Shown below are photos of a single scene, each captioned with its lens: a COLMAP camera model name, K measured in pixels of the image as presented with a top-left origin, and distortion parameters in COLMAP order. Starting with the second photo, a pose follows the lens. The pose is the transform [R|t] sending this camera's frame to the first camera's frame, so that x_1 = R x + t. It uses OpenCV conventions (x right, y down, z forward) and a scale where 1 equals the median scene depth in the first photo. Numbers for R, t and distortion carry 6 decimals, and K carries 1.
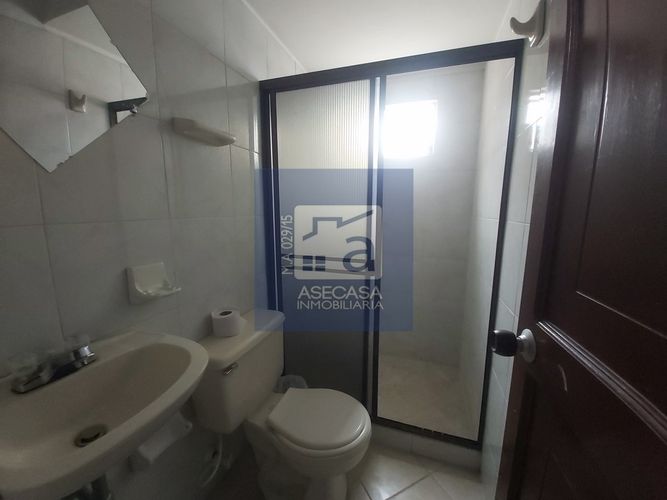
lens RADIAL K [[259.6, 0, 338.6], [0, 259.6, 249.3], [0, 0, 1]] dist [0.011793, -0.016421]
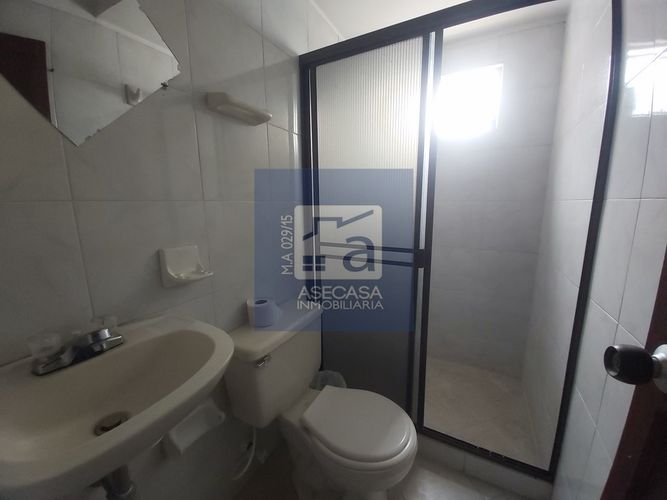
lens RADIAL K [[259.6, 0, 338.6], [0, 259.6, 249.3], [0, 0, 1]] dist [0.011793, -0.016421]
pose [[0.985960, 0.016320, -0.166183, 0.000718], [-0.012699, 0.999659, 0.022831, 0.027918], [0.166499, -0.020400, 0.985831, 0.112833]]
